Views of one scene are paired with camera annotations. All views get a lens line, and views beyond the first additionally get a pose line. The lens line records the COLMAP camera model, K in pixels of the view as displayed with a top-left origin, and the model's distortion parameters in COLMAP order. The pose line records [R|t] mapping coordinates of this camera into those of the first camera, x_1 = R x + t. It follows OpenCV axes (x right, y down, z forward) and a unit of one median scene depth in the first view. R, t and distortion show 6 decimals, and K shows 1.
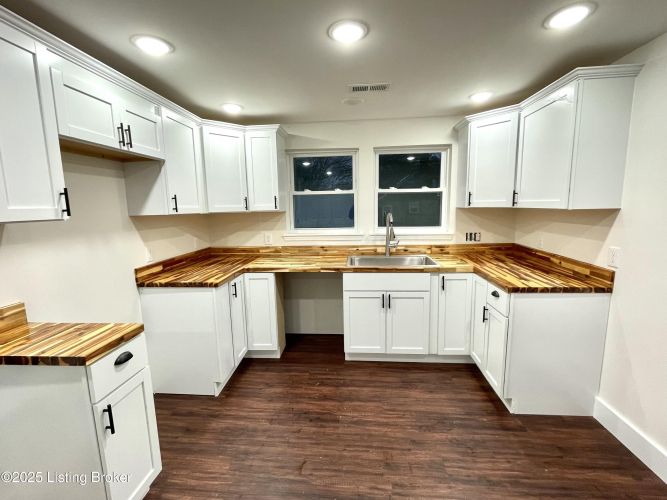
lens RADIAL K [[299.2, 0, 333.1], [0, 299.2, 247.5], [0, 0, 1]] dist [-0.001266, -0.000201]
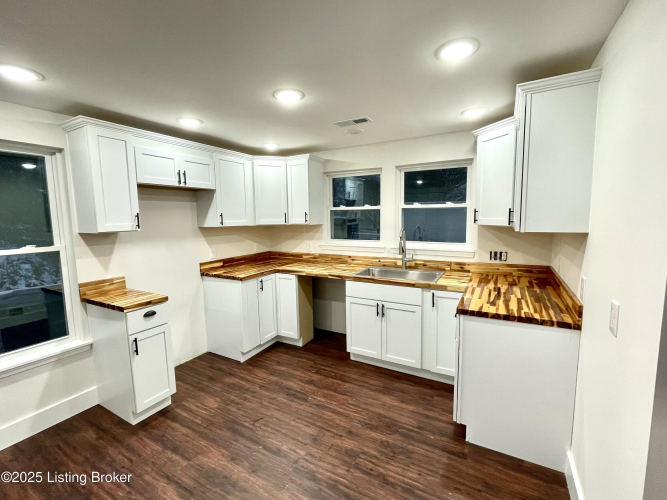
lens RADIAL K [[299.2, 0, 333.1], [0, 299.2, 247.5], [0, 0, 1]] dist [-0.001266, -0.000201]
pose [[0.908178, 0.051013, -0.415465, 0.468435], [-0.061047, 0.998075, -0.010894, -0.024535], [0.414109, 0.035257, 0.909544, -0.061177]]
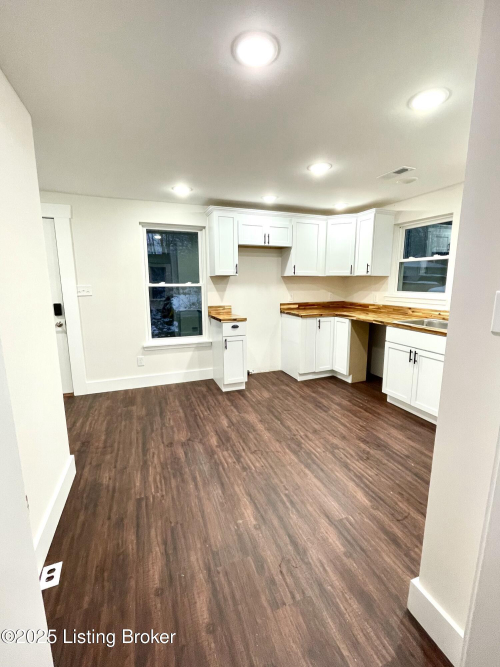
lens RADIAL K [[299.2, 0, 250.0], [0, 299.2, 333.5], [0, 0, 1]] dist [-0.001266, -0.000201]
pose [[0.428979, 0.177370, -0.885730, 0.904073], [-0.131318, 0.982362, 0.133120, 0.026691], [0.893718, 0.059206, 0.444704, -0.042478]]
